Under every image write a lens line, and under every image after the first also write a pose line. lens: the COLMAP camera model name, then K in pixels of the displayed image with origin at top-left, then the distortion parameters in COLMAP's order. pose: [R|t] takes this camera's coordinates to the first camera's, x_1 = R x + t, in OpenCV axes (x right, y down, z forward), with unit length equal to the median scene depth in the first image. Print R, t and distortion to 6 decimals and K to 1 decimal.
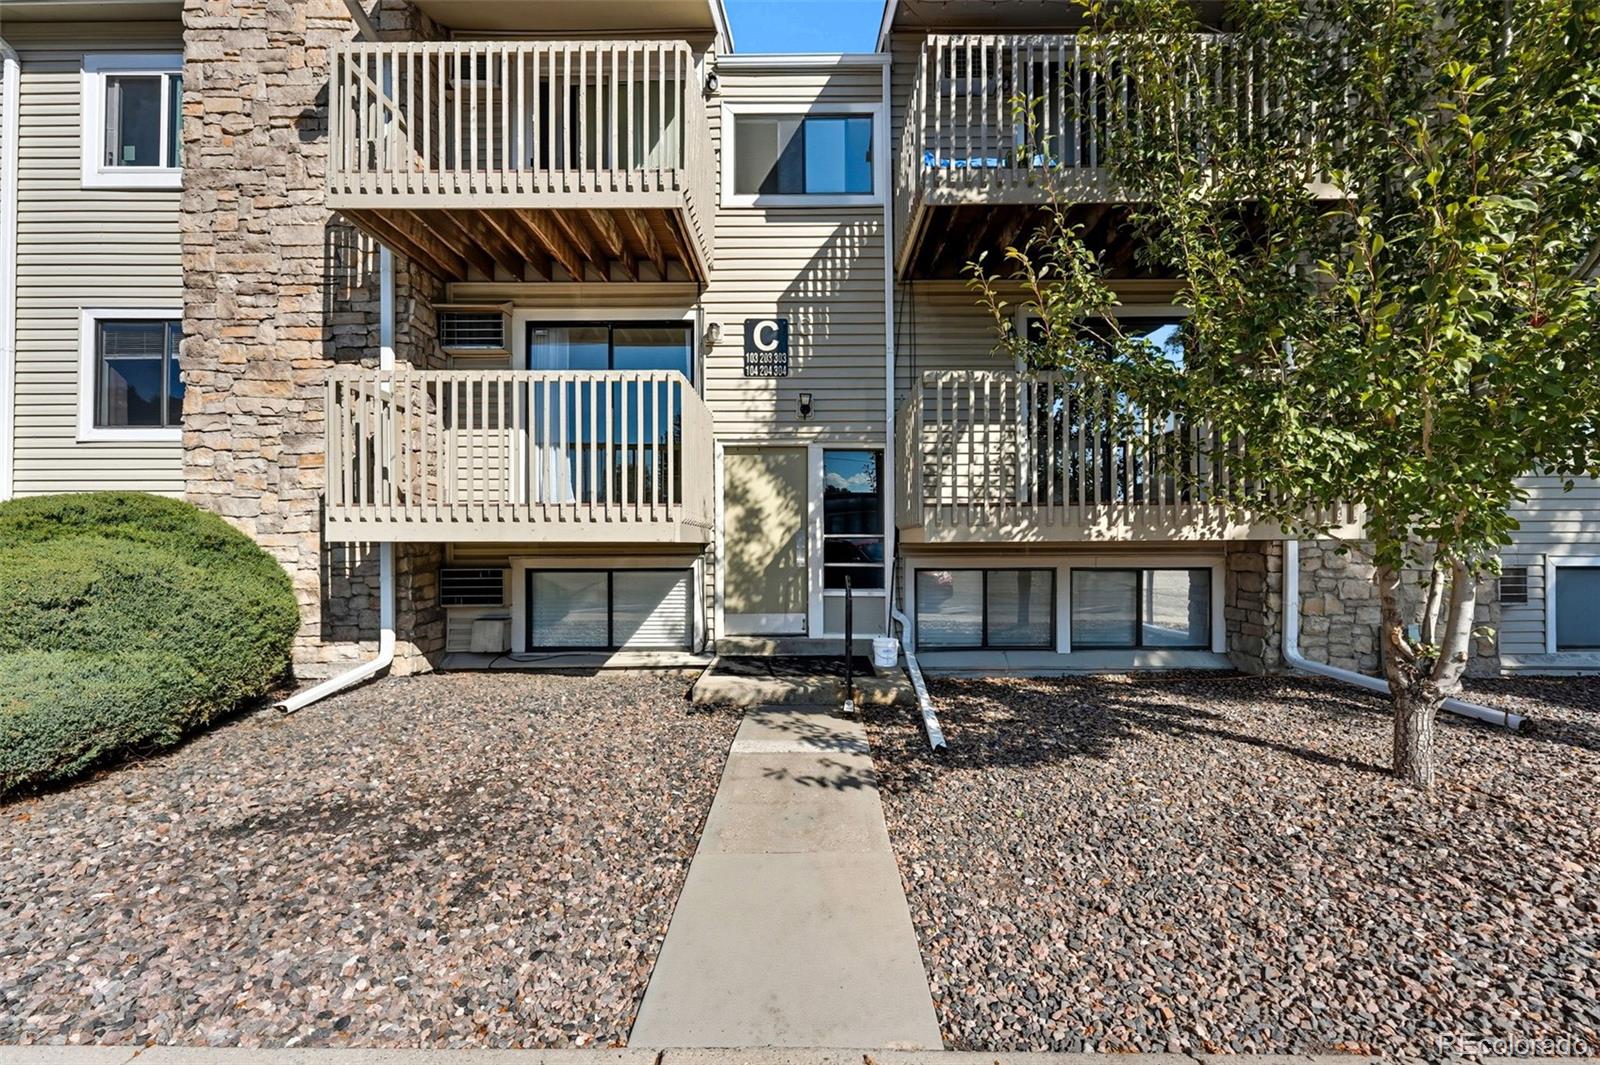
lens RADIAL K [[650.2, 0, 800.1], [0, 650.2, 531.6], [0, 0, 1]] dist [-0.000266, 0.000119]
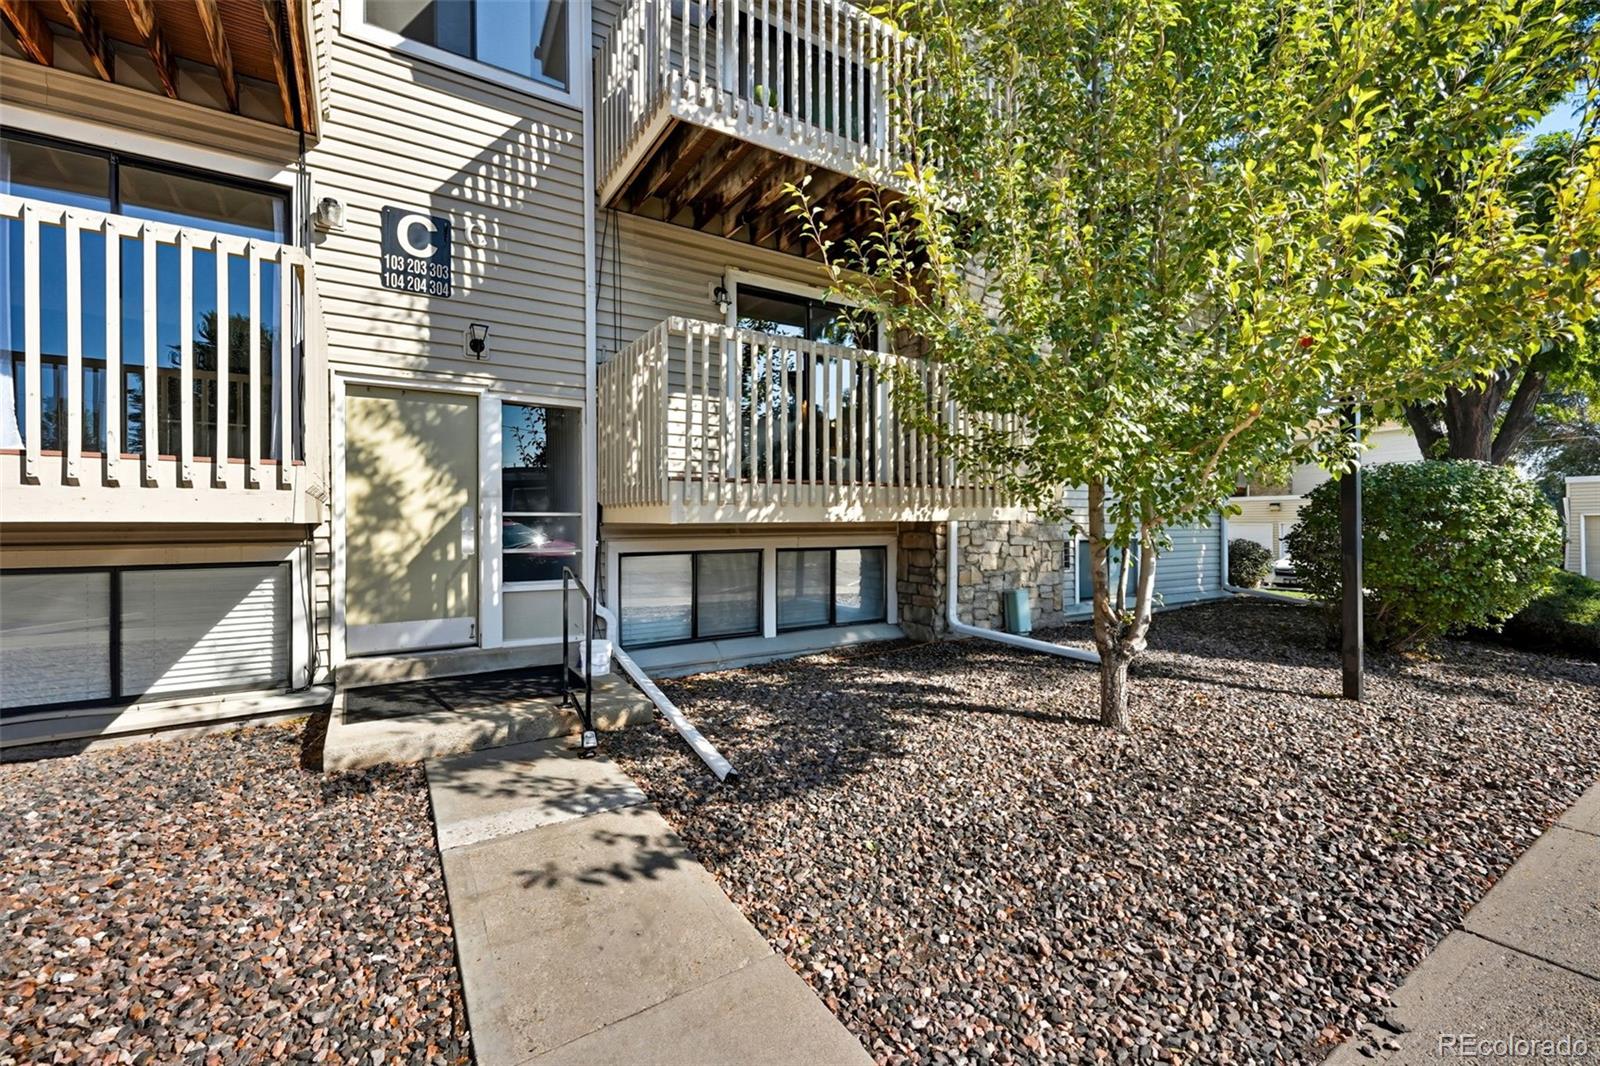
lens RADIAL K [[667.2, 0, 798.1], [0, 667.2, 515.0], [0, 0, 1]] dist [-0.000435, -0.000021]
pose [[0.839371, 0.006693, 0.543518, -0.127861], [-0.011269, 0.999924, 0.005090, -0.000306], [-0.543443, -0.010397, 0.839382, 0.191151]]
